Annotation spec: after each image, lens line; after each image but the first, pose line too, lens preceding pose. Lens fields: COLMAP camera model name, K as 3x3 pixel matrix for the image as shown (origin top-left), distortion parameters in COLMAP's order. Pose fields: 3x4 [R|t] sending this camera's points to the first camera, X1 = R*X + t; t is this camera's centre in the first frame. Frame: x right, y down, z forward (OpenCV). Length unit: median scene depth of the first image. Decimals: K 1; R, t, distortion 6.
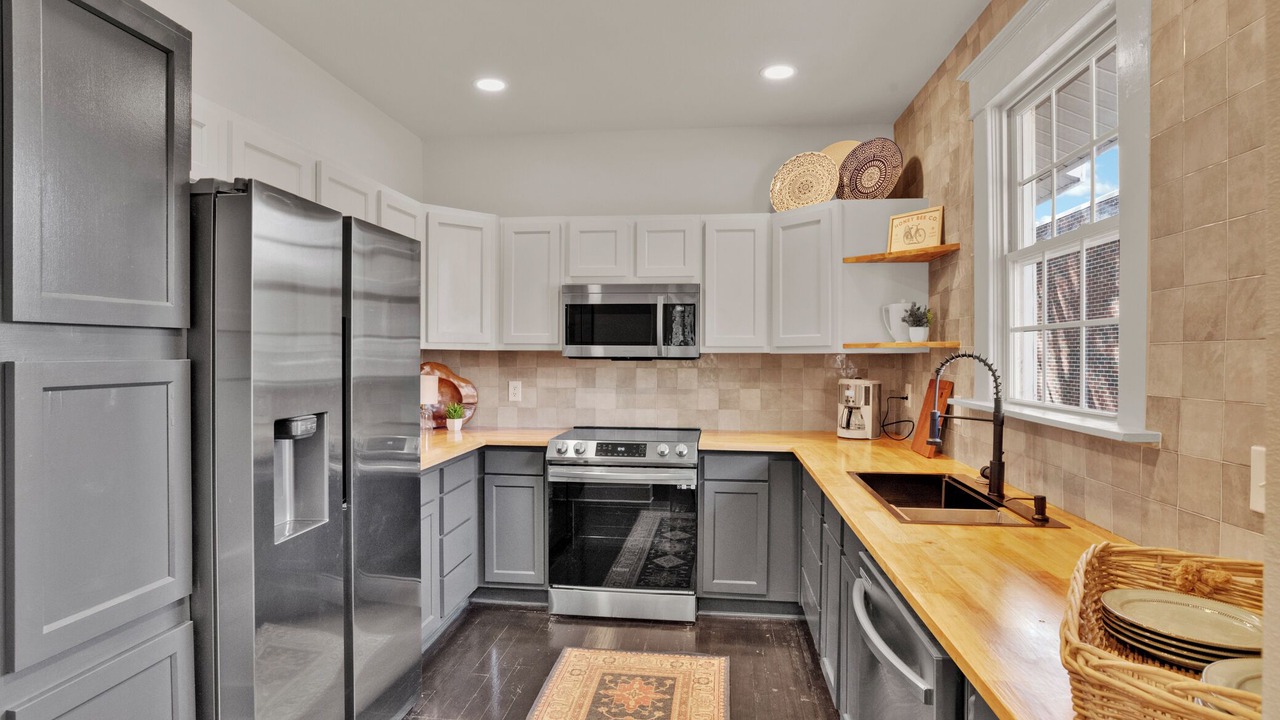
lens RADIAL K [[649.9, 0, 643.2], [0, 649.9, 359.2], [0, 0, 1]] dist [-0.045189, 0.012762]
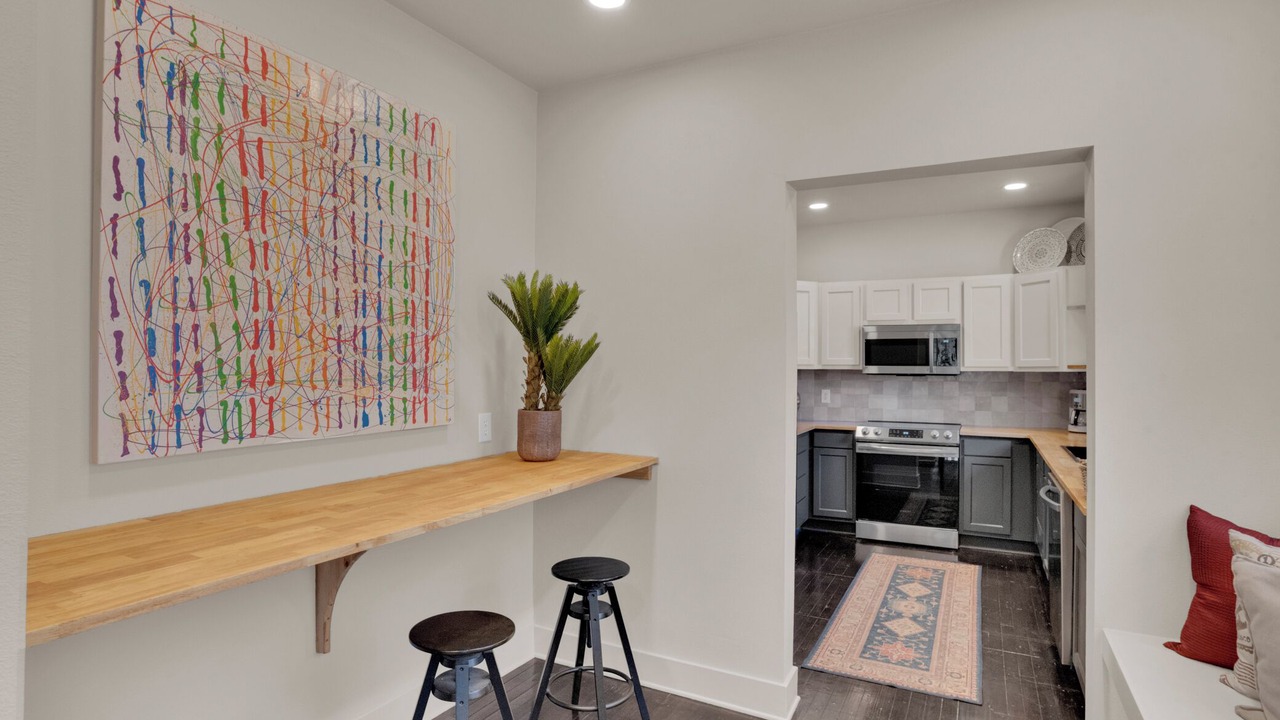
lens RADIAL K [[649.9, 0, 648.5], [0, 649.9, 359.6], [0, 0, 1]] dist [-0.045189, 0.012762]
pose [[0.934969, -0.004819, -0.354697, -0.059246], [-0.002874, 0.999772, -0.021157, -0.002999], [0.354718, 0.020800, 0.934742, -0.643116]]
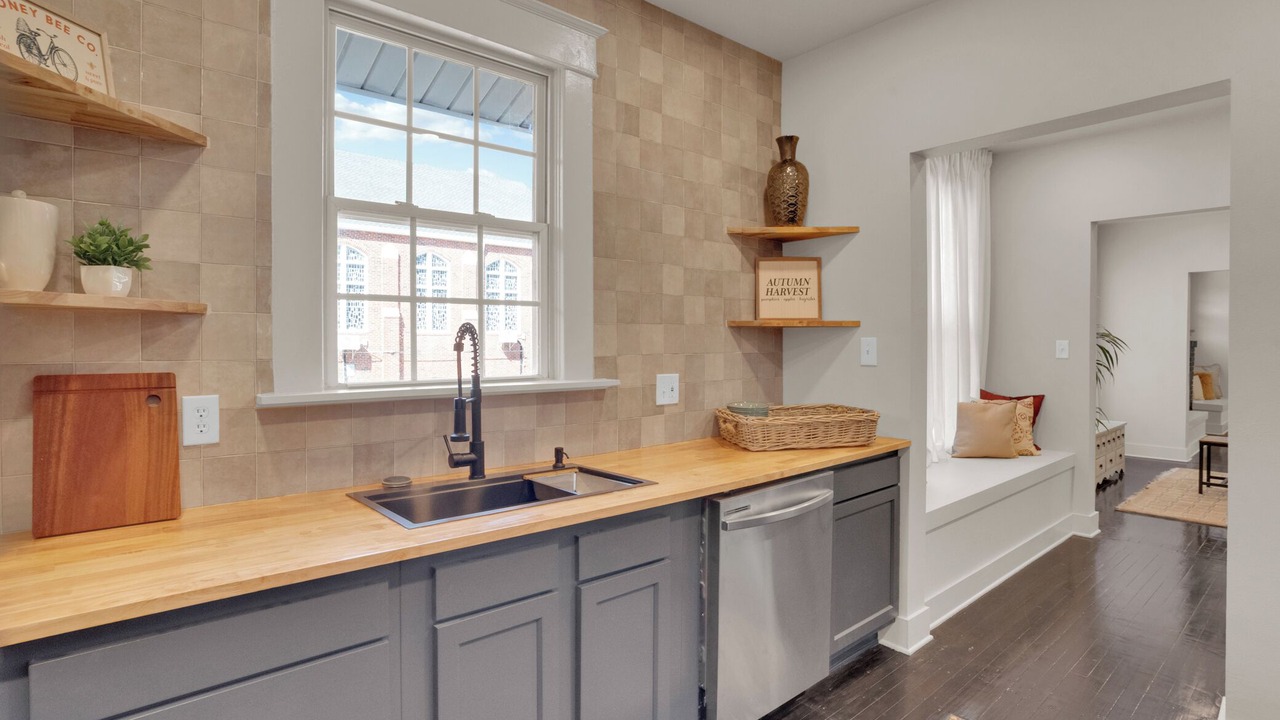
lens RADIAL K [[649.9, 0, 633.7], [0, 649.9, 349.6], [0, 0, 1]] dist [-0.045189, 0.012762]
pose [[-0.736110, -0.013520, 0.676727, -0.158933], [0.001515, 0.999765, 0.021622, 0.002432], [-0.676860, 0.016941, -0.735917, 0.951418]]
